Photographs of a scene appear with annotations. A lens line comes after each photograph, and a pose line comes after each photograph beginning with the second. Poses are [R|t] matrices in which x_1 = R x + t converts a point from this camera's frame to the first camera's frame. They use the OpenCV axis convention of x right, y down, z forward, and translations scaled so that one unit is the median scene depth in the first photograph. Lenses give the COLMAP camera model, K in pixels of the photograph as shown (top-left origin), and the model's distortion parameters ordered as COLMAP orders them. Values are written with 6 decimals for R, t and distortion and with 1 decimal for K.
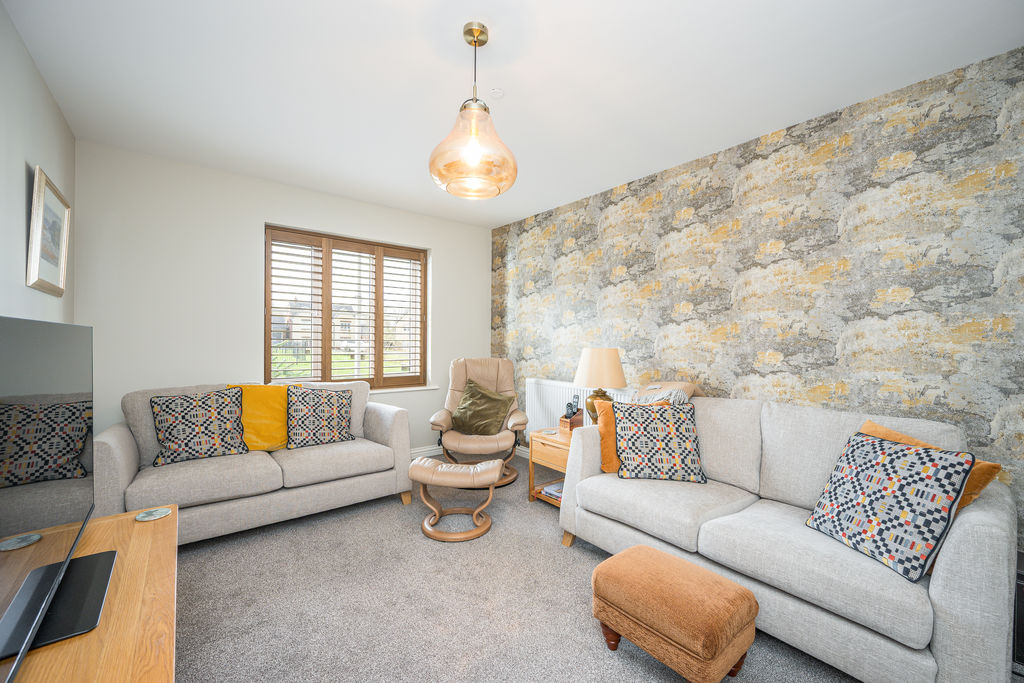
lens RADIAL K [[411.9, 0, 514.7], [0, 411.9, 343.0], [0, 0, 1]] dist [-0.000055, -0.000019]
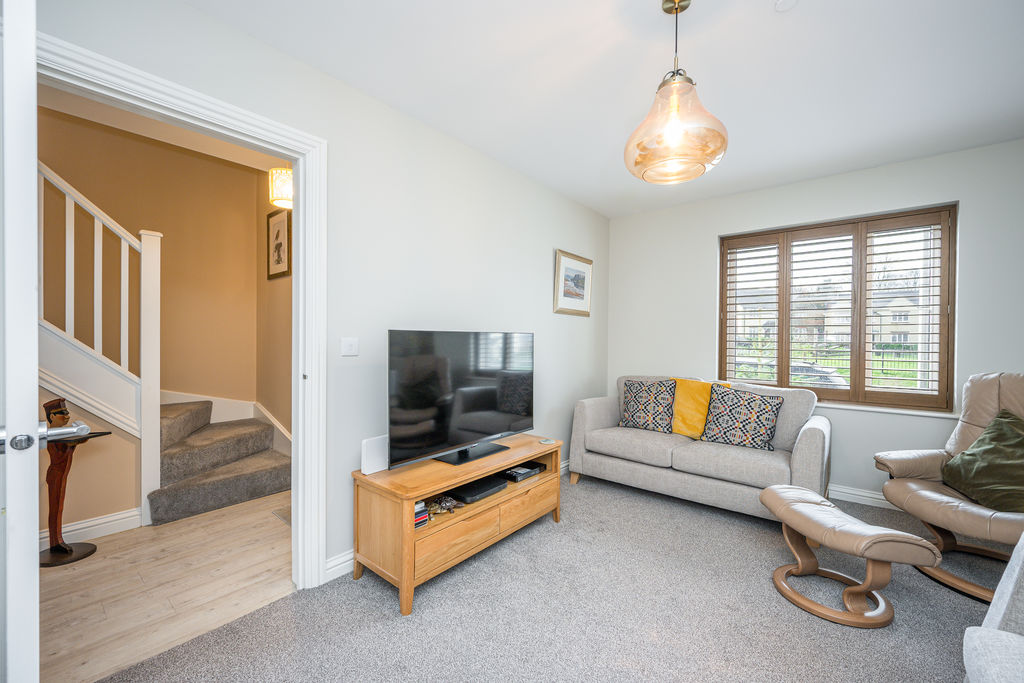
lens RADIAL K [[411.9, 0, 514.7], [0, 411.9, 343.0], [0, 0, 1]] dist [-0.000055, -0.000019]
pose [[0.199125, -0.000678, -0.979974, 0.399928], [-0.012758, 0.999913, -0.003284, 0.006647], [0.979891, 0.013157, 0.199099, 0.265860]]
